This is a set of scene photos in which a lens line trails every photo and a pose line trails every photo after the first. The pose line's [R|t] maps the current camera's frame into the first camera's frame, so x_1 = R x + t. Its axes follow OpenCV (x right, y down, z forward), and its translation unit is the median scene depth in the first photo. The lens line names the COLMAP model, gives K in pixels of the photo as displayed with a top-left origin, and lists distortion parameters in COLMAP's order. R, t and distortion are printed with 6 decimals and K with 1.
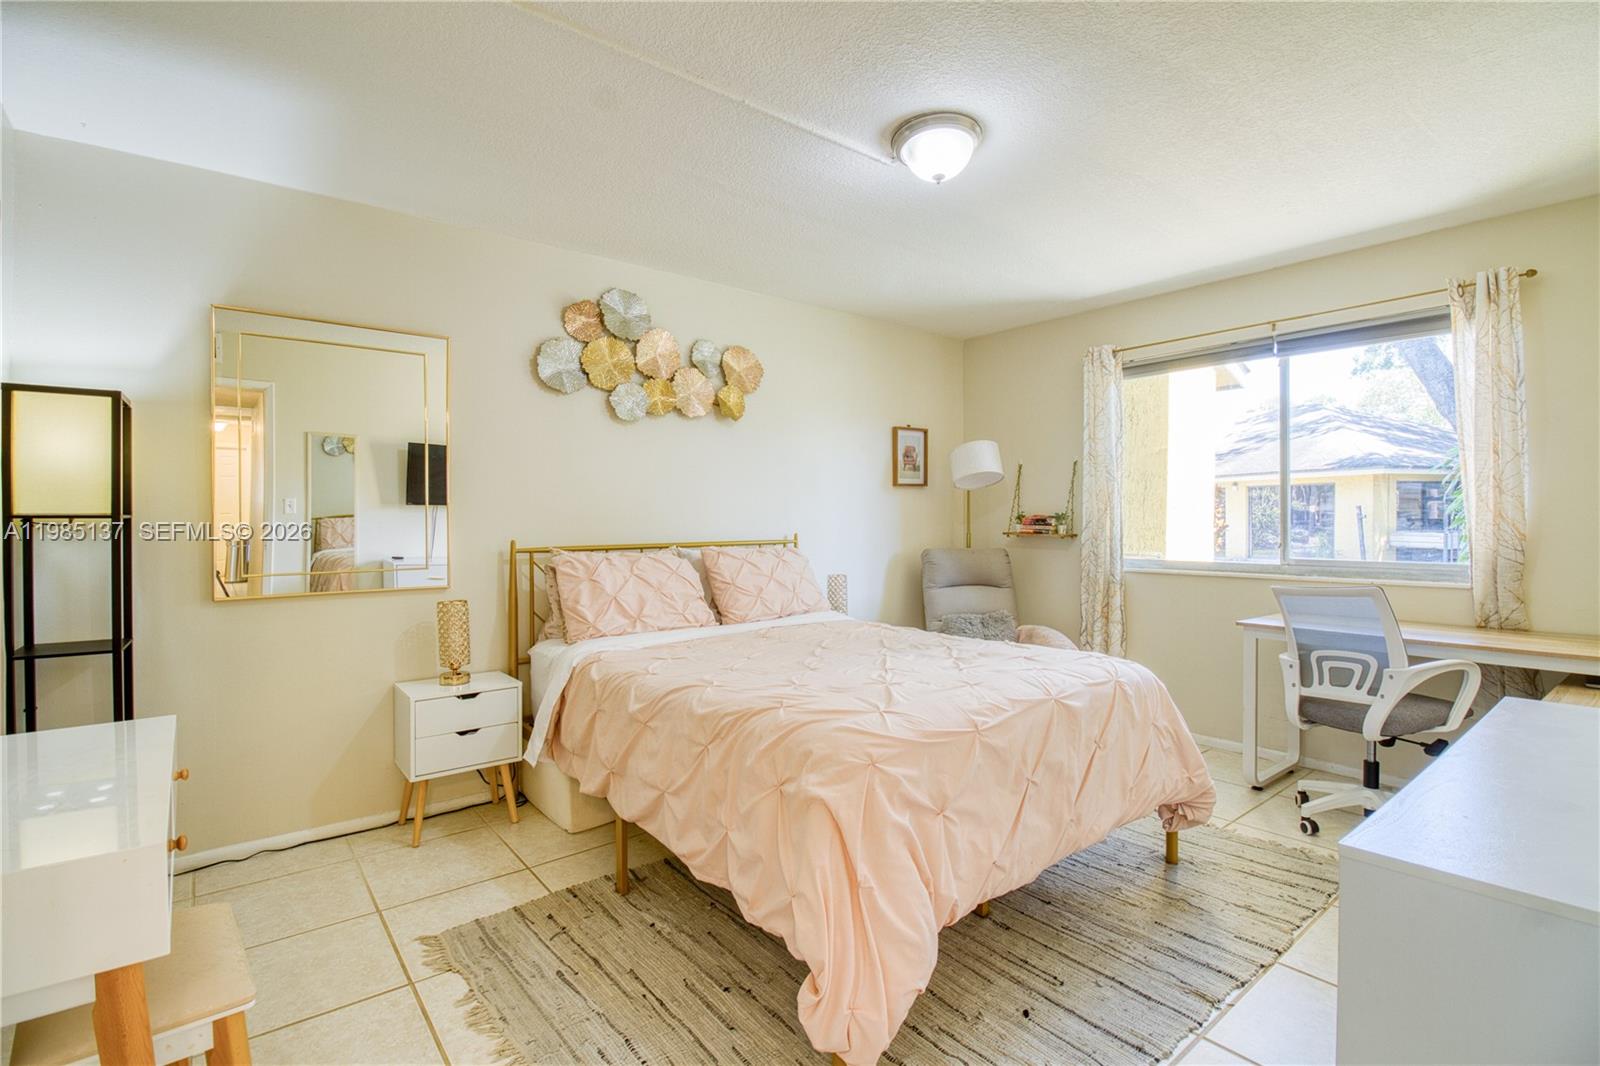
lens RADIAL K [[748.5, 0, 806.8], [0, 748.5, 529.2], [0, 0, 1]] dist [0.017324, -0.012402]
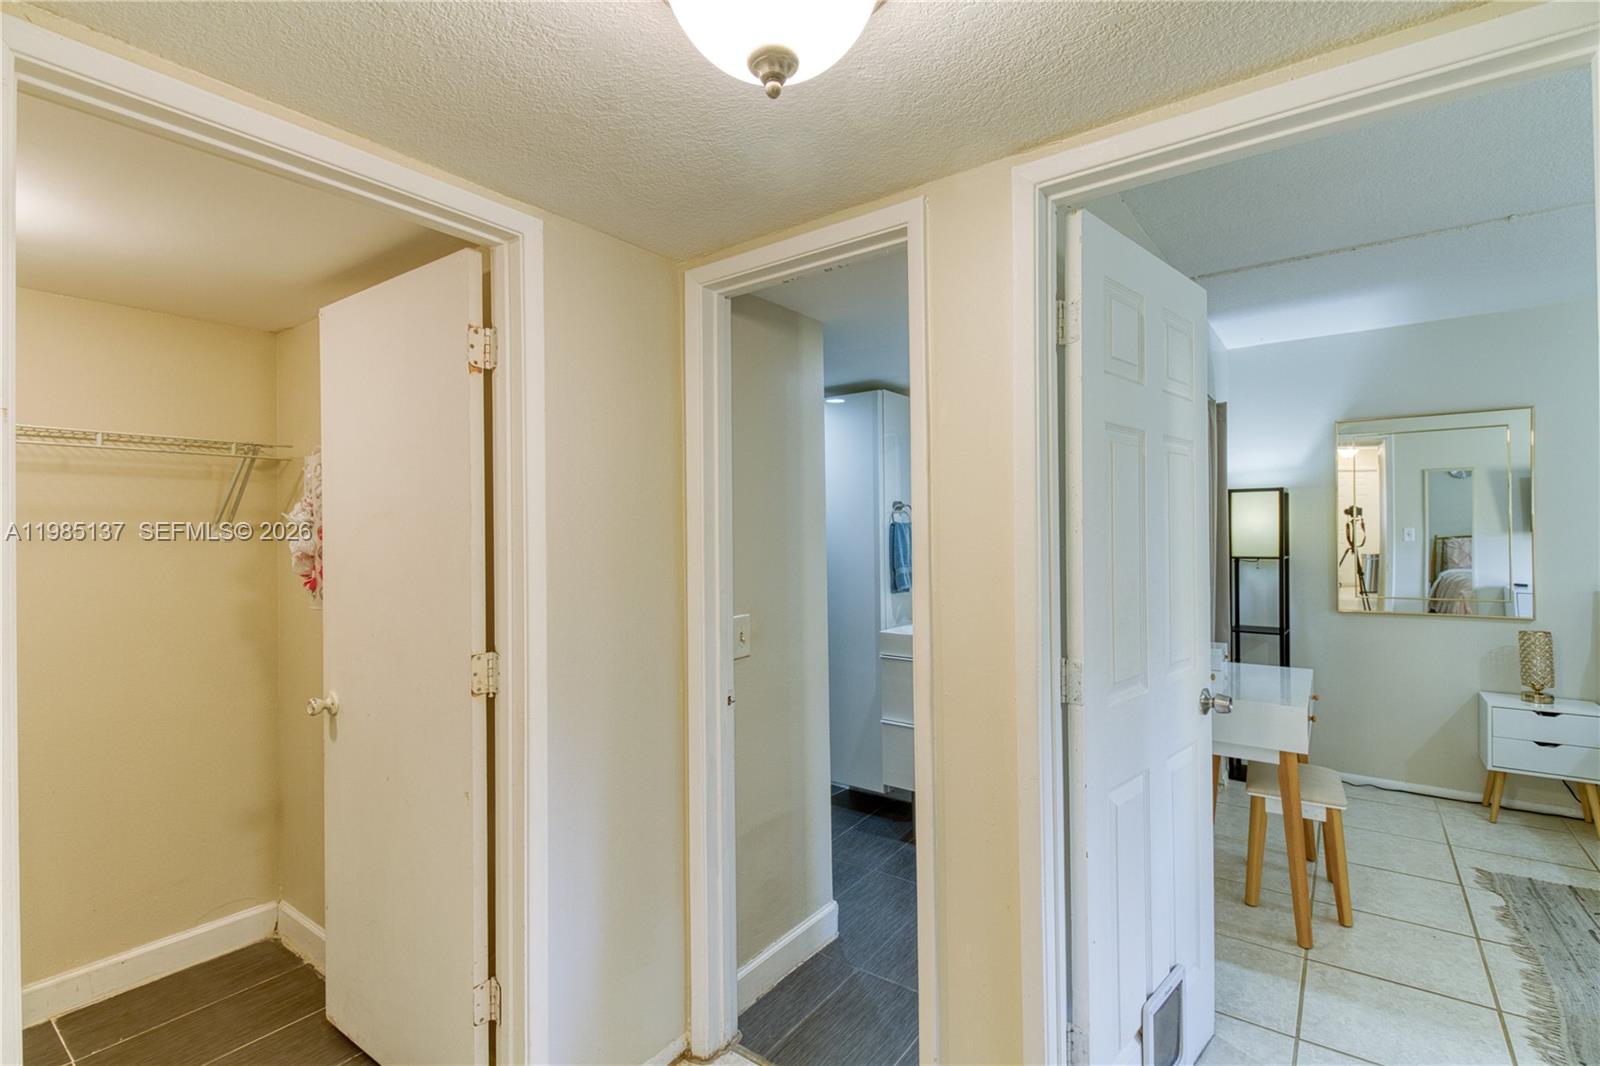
lens RADIAL K [[748.5, 0, 763.0], [0, 748.5, 530.3], [0, 0, 1]] dist [0.017324, -0.012402]
pose [[0.233335, -0.001355, -0.972396, 0.461639], [-0.002379, 0.999995, -0.001965, -0.067744], [0.972394, 0.002771, 0.233330, -0.531838]]
